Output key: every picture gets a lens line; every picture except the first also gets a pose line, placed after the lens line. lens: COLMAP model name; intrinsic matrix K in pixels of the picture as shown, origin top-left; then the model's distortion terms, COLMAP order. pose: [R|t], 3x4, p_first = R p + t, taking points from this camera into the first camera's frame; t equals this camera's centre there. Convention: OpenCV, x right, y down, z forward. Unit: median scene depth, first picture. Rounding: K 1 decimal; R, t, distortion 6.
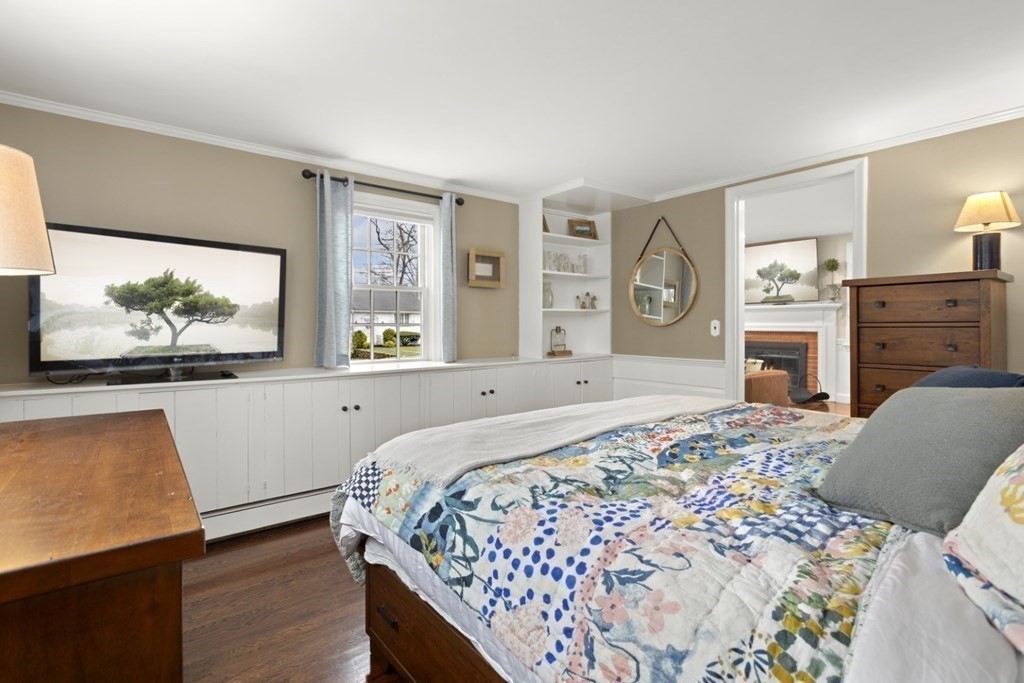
lens RADIAL K [[484.6, 0, 512.3], [0, 484.6, 317.8], [0, 0, 1]] dist [0.001200, 0.000710]
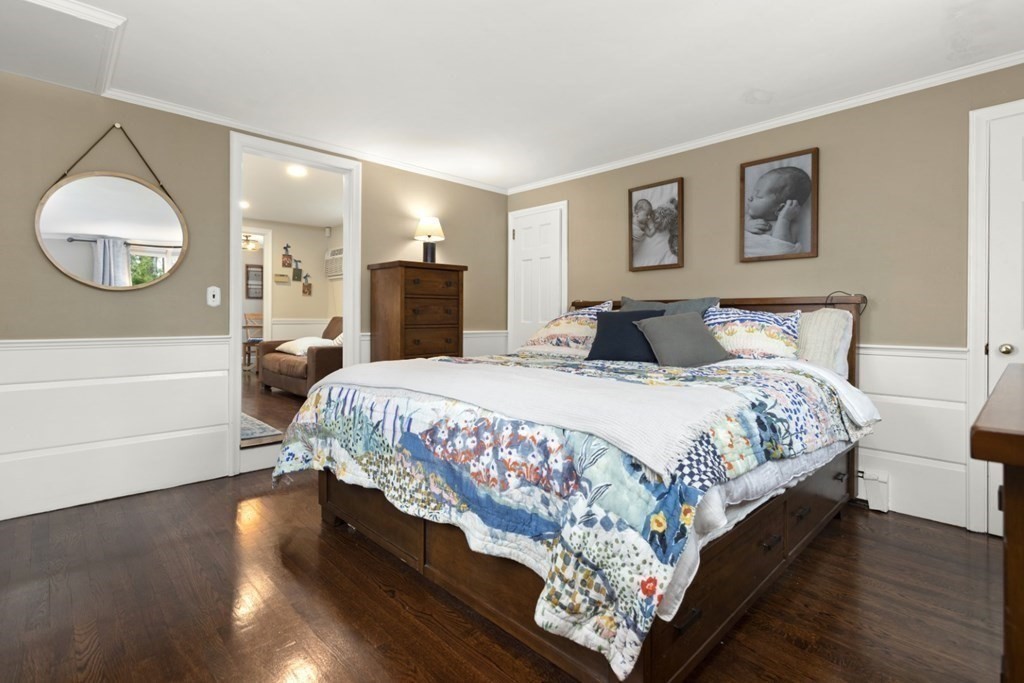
lens RADIAL K [[484.6, 0, 512.3], [0, 484.6, 317.8], [0, 0, 1]] dist [0.001200, 0.000710]
pose [[-0.086400, -0.002866, 0.996256, -0.643392], [-0.018742, 0.999824, 0.001251, 0.069305], [-0.996084, -0.018564, -0.086438, 0.843013]]
